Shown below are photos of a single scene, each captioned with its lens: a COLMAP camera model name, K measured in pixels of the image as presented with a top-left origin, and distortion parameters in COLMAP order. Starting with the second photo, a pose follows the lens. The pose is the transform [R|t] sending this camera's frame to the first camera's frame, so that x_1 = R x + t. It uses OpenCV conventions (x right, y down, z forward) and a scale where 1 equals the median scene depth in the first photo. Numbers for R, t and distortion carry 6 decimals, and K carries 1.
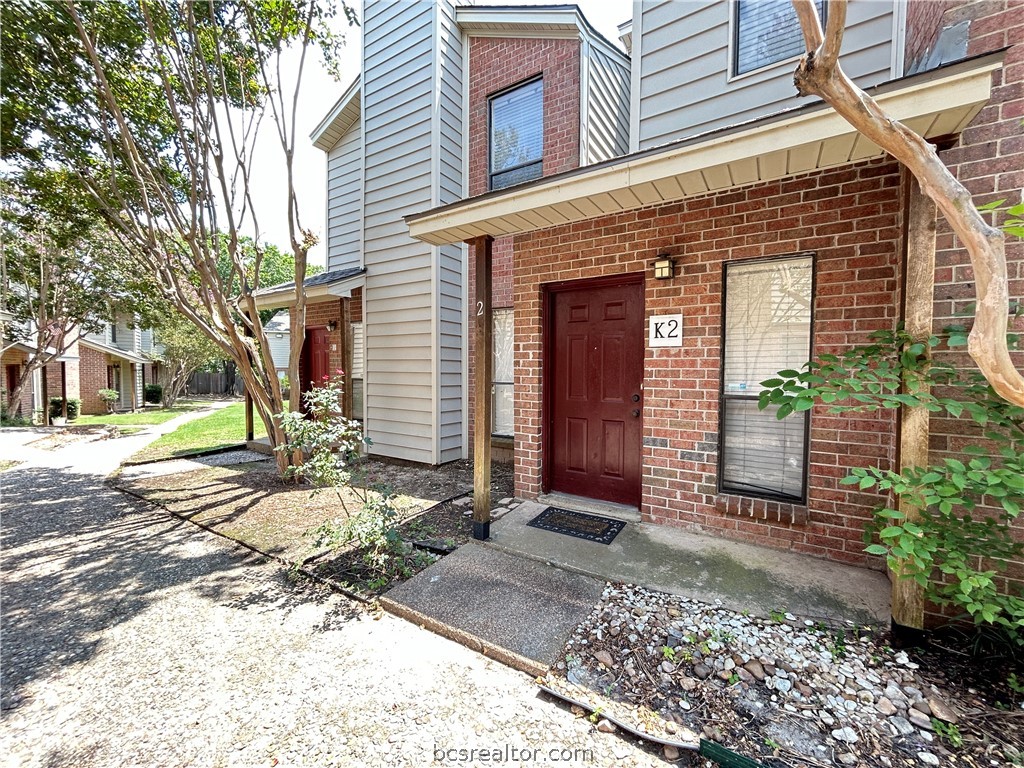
lens RADIAL K [[413.6, 0, 510.9], [0, 413.6, 384.8], [0, 0, 1]] dist [-0.003093, 0.001775]
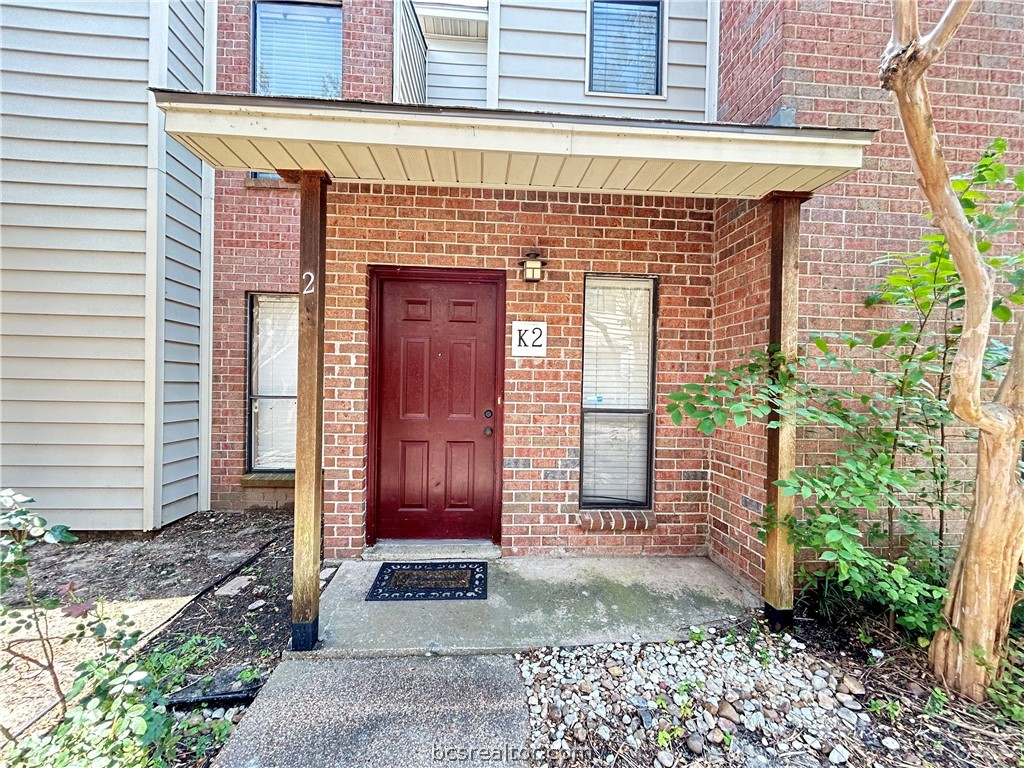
lens RADIAL K [[413.6, 0, 509.9], [0, 413.6, 384.1], [0, 0, 1]] dist [-0.003093, 0.001775]
pose [[0.806217, 0.005084, 0.591598, -0.199889], [0.008258, 0.999769, -0.019846, -0.014538], [-0.591562, 0.020886, 0.805989, 0.308235]]
